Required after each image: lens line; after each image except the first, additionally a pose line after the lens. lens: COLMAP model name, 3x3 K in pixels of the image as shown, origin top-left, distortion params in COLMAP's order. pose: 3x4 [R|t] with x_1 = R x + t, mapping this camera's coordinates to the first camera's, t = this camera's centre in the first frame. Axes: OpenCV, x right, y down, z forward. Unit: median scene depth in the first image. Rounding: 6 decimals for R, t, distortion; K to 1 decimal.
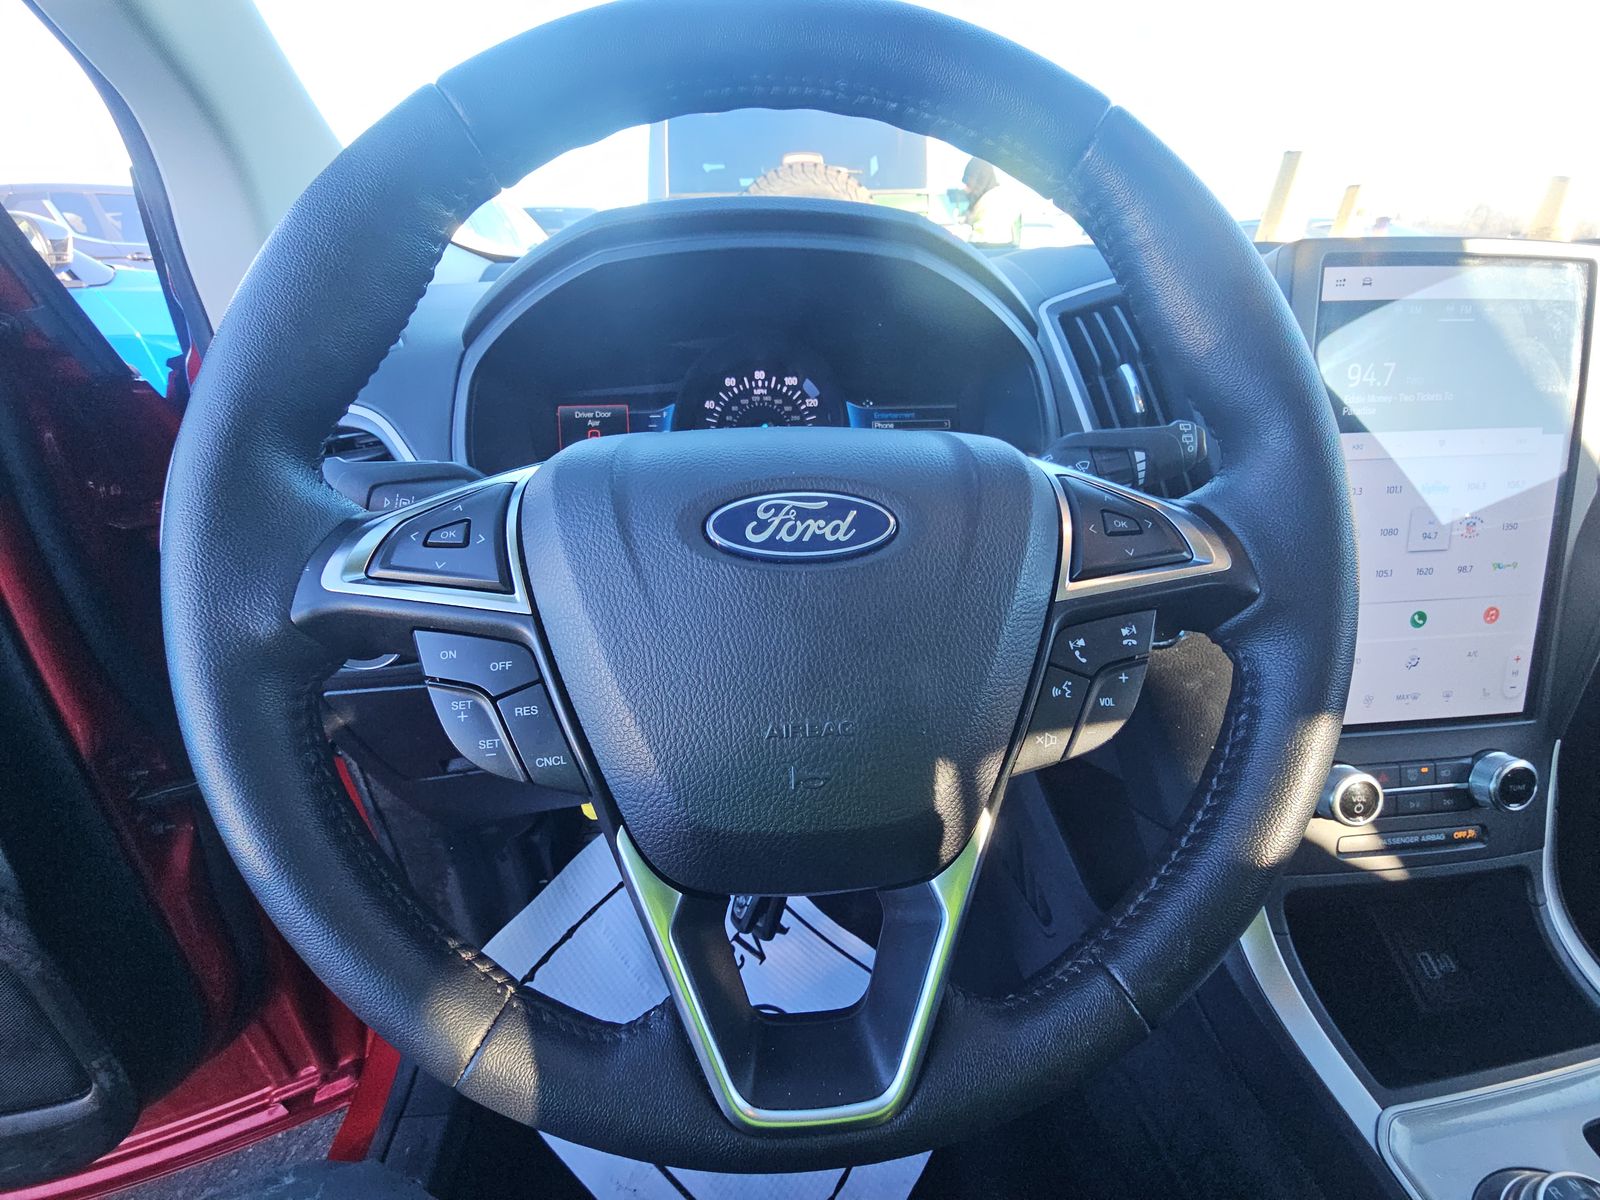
lens RADIAL K [[656.9, 0, 800.0], [0, 656.9, 600.0], [0, 0, 1]] dist [-0.002952, -0.000696]
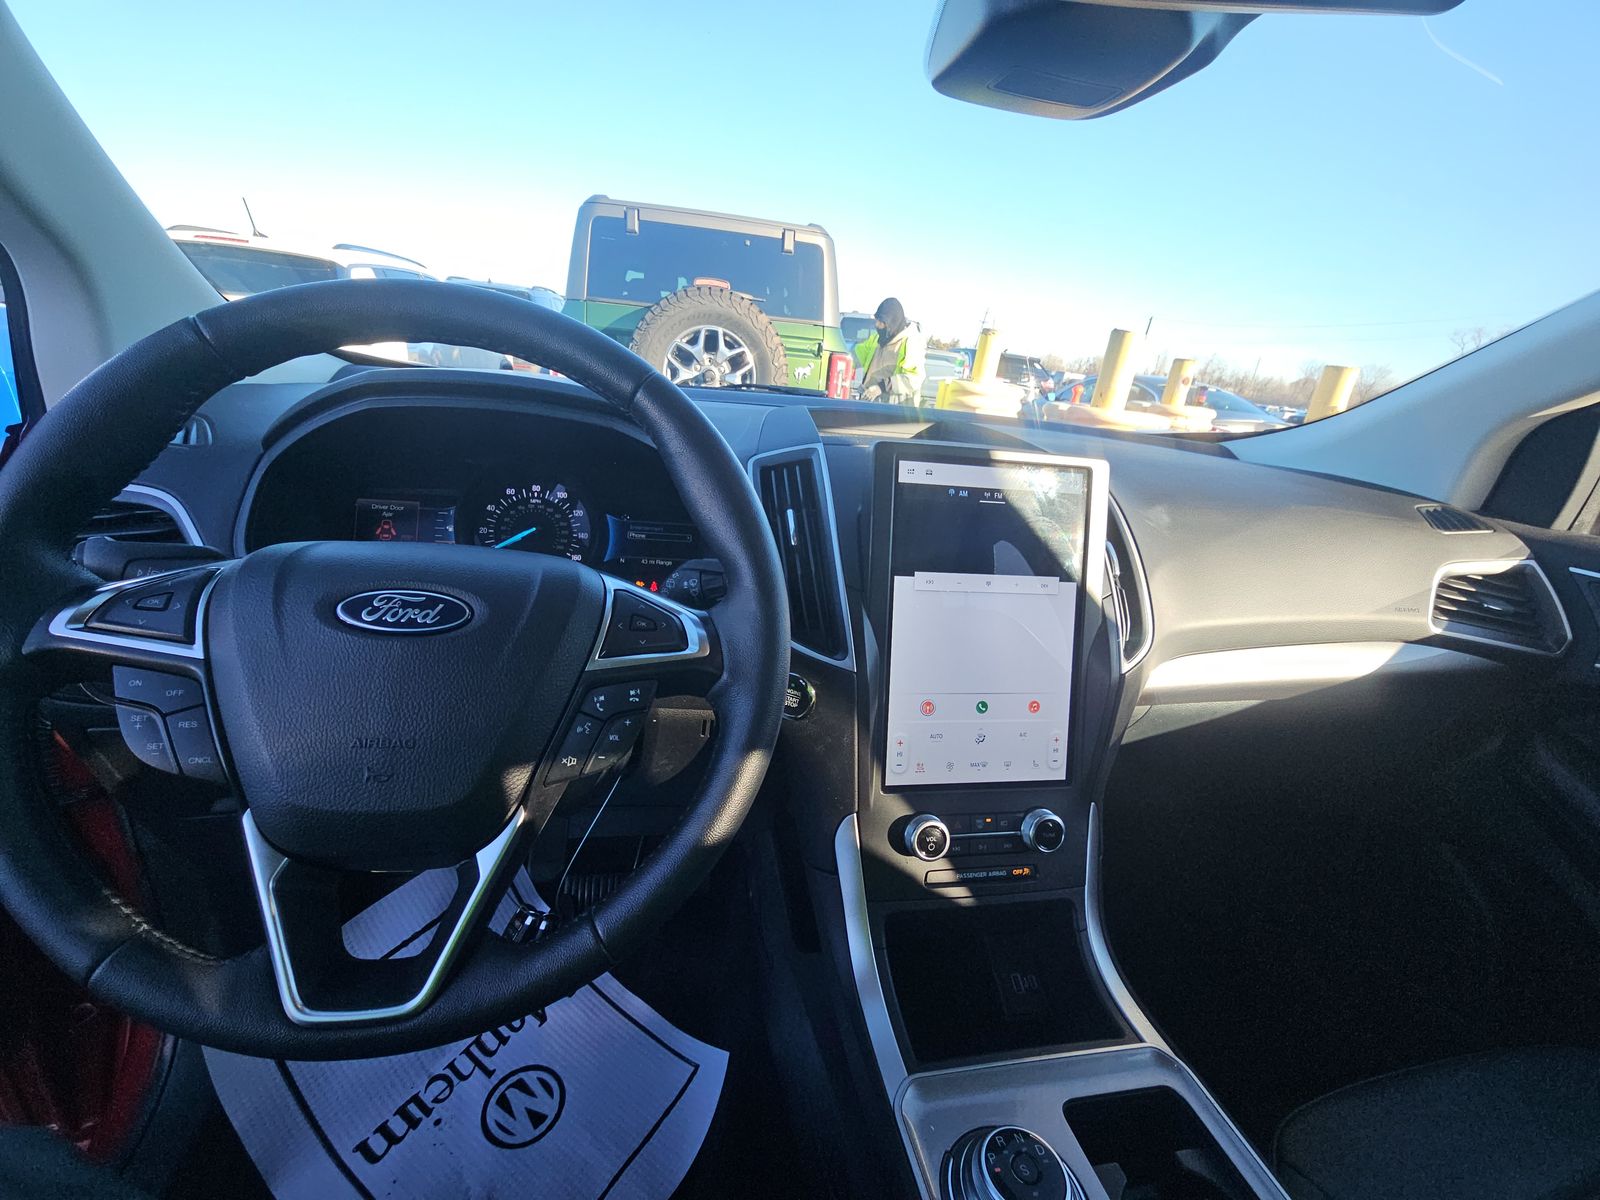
lens RADIAL K [[650.2, 0, 800.0], [0, 650.2, 600.0], [0, 0, 1]] dist [0.016641, -0.011462]
pose [[0.989794, 0.069094, 0.124635, 0.685757], [-0.052512, 0.989893, -0.131736, 0.013066], [-0.132478, 0.123847, 0.983418, -0.608392]]
